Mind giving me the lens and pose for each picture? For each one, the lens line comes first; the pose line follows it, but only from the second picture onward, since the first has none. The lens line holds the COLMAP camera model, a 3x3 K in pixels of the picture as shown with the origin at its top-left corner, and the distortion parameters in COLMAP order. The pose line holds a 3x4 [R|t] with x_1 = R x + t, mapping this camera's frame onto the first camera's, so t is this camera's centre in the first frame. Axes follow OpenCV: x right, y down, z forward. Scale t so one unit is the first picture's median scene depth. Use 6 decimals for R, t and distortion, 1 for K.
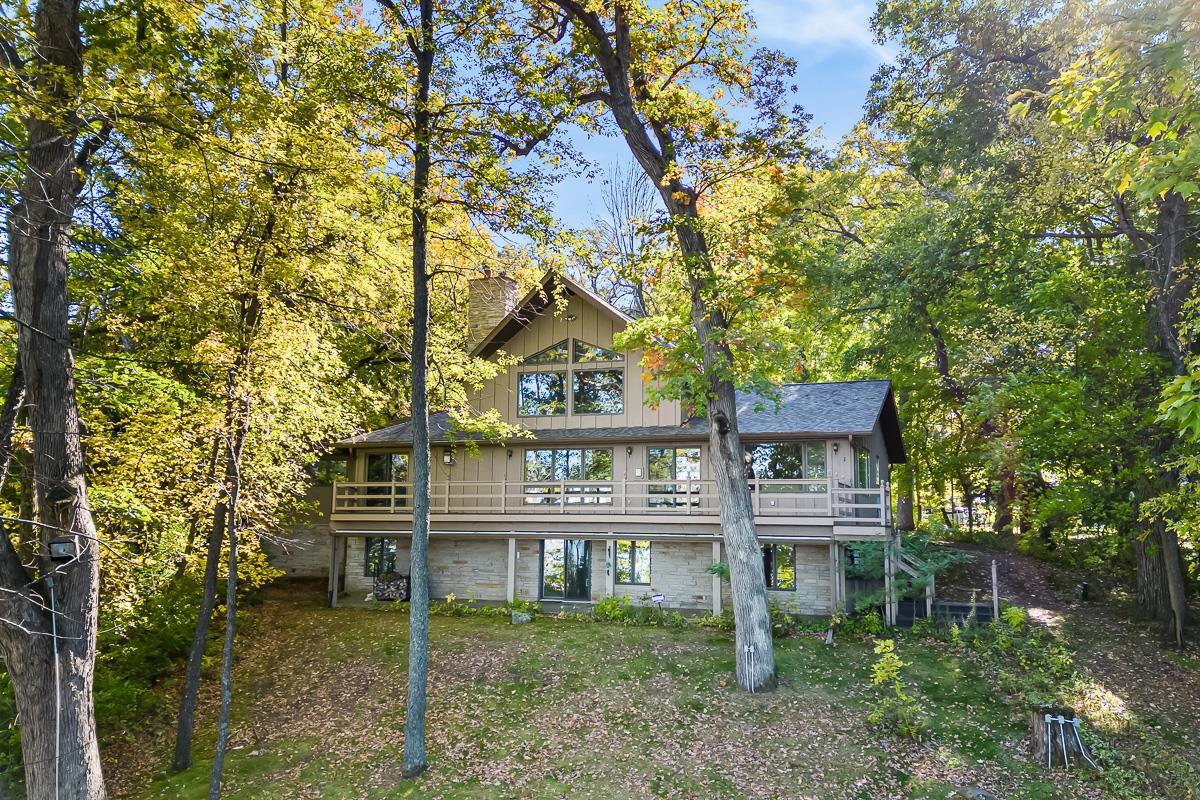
lens RADIAL K [[1131.6, 0, 600.0], [0, 1131.6, 400.0], [0, 0, 1]] dist [0.039144, -0.001806]
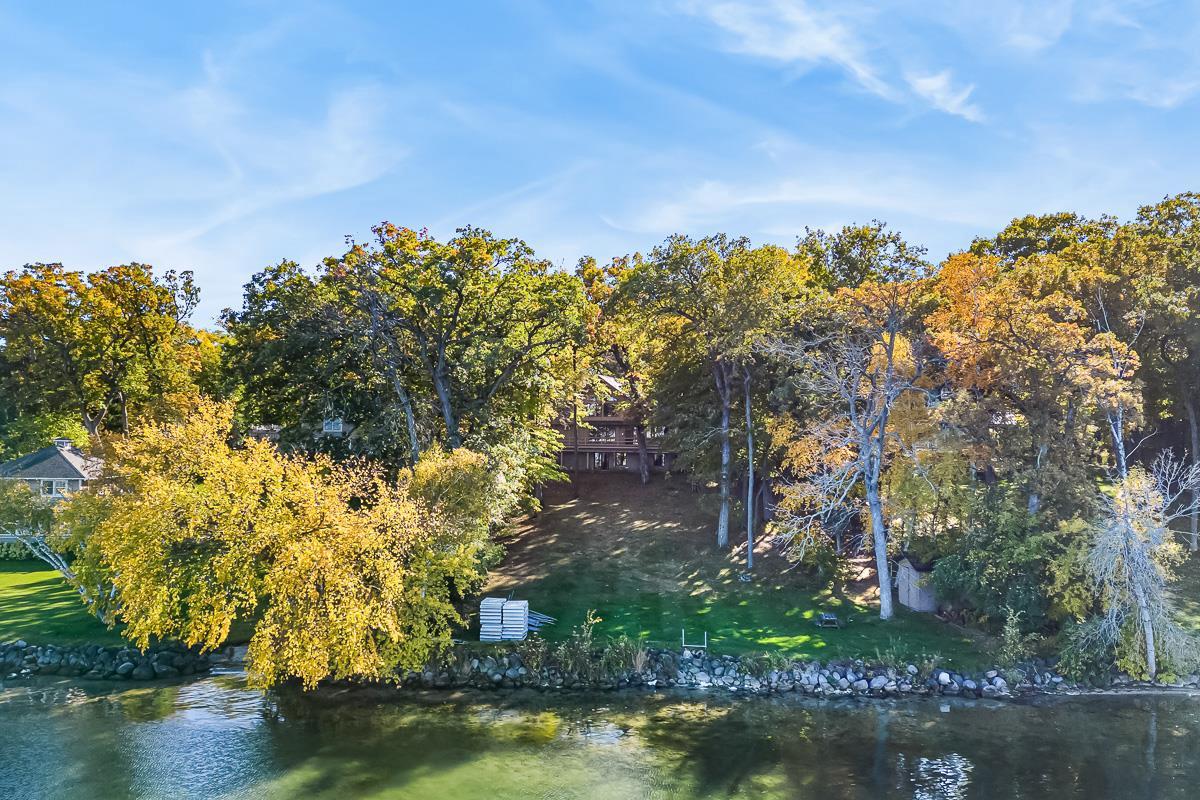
lens RADIAL K [[1131.6, 0, 600.0], [0, 1131.6, 400.0], [0, 0, 1]] dist [0.039144, -0.001806]
pose [[0.999995, 0.003287, 0.000223, -0.044936], [-0.003294, 0.997328, 0.072973, -0.372794], [0.000018, -0.072973, 0.997334, -3.110433]]
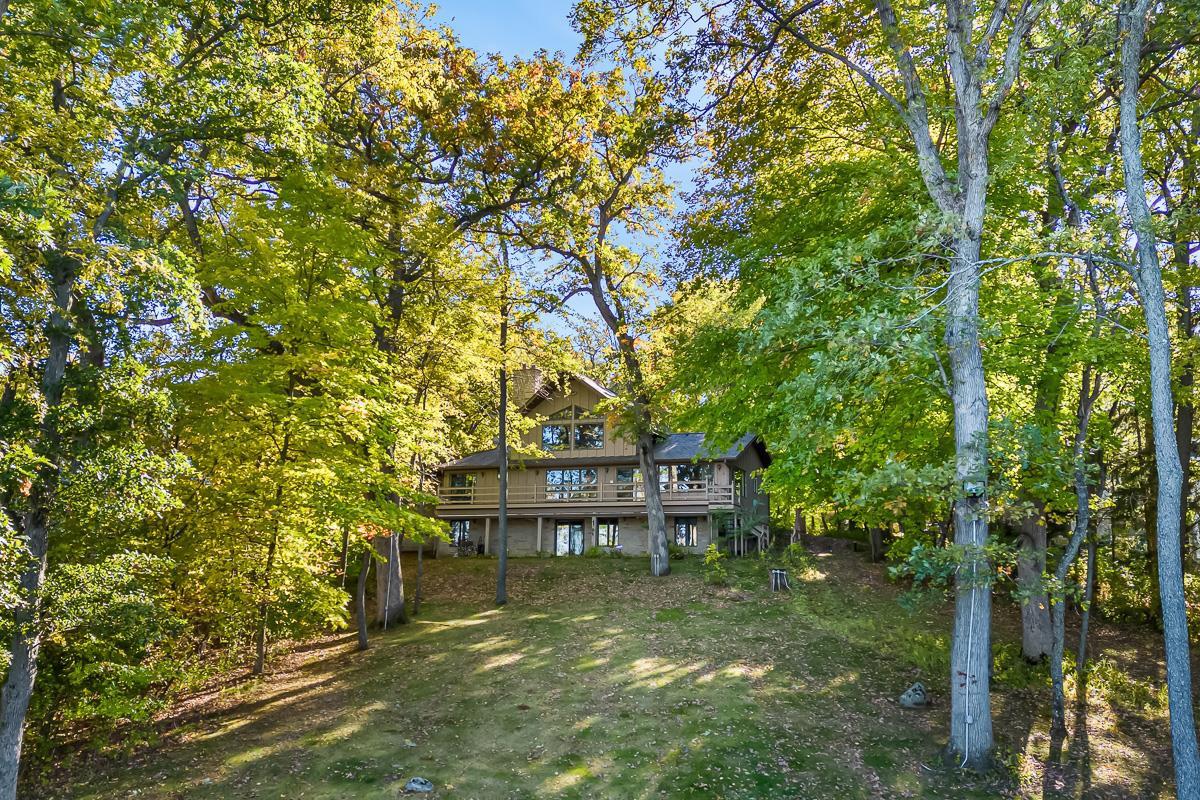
lens RADIAL K [[1131.6, 0, 600.0], [0, 1131.6, 400.0], [0, 0, 1]] dist [0.039144, -0.001806]
pose [[0.999989, 0.002714, -0.003942, 0.028109], [-0.002900, 0.998848, -0.047907, 0.025695], [0.003807, 0.047918, 0.998844, -0.931104]]
